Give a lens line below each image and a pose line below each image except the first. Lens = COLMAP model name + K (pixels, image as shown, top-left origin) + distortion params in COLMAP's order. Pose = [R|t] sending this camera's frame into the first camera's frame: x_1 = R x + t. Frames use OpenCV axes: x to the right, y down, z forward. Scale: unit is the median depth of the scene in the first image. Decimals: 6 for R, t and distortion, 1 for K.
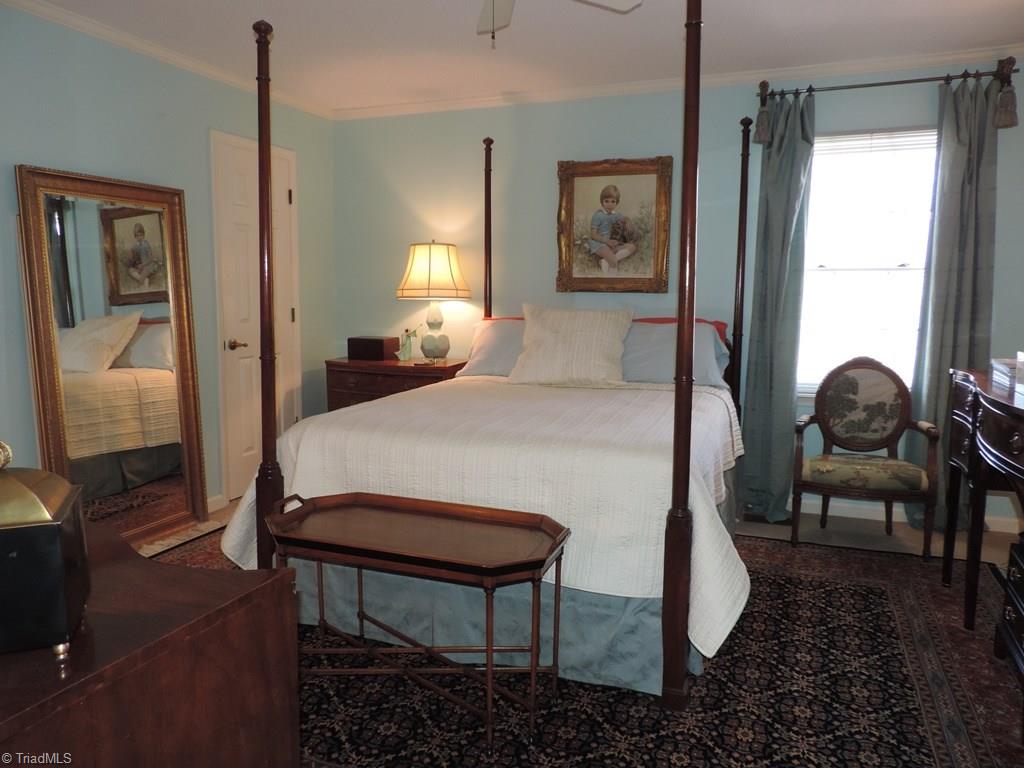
lens RADIAL K [[733.2, 0, 512.1], [0, 733.2, 390.2], [0, 0, 1]] dist [-0.027010, 0.008566]
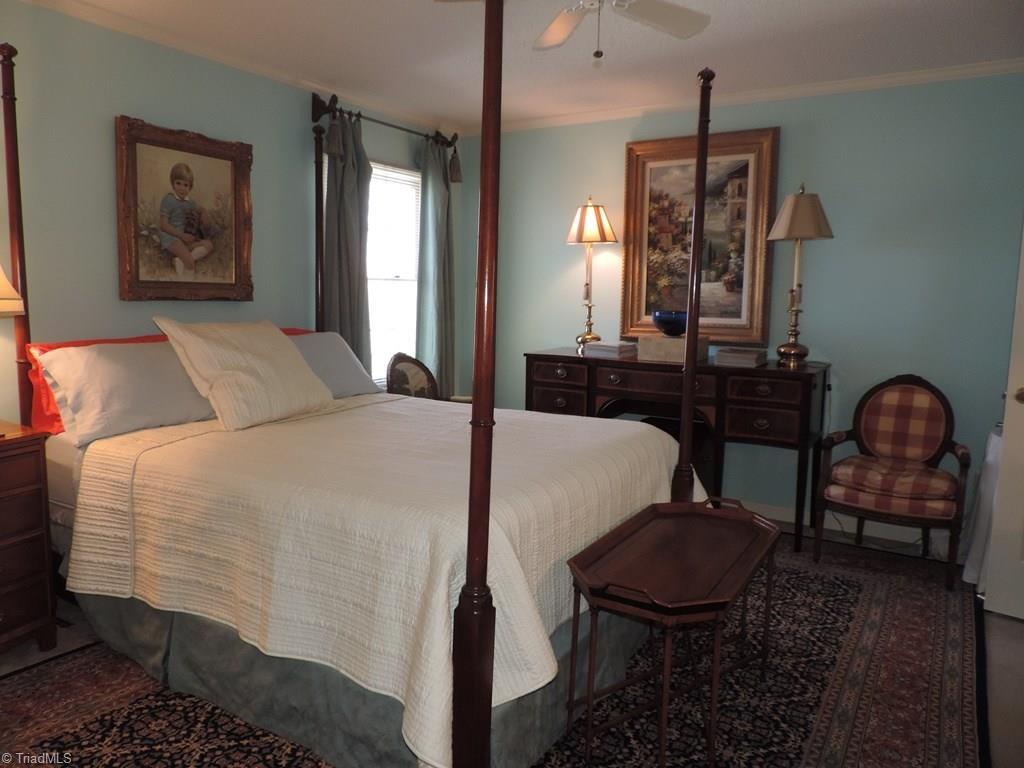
lens RADIAL K [[733.2, 0, 513.6], [0, 733.2, 378.8], [0, 0, 1]] dist [-0.027010, 0.008566]
pose [[0.156579, -0.114056, 0.981058, -0.592684], [0.124856, 0.987627, 0.094892, -0.082722], [-0.979742, 0.107633, 0.168882, 0.544601]]
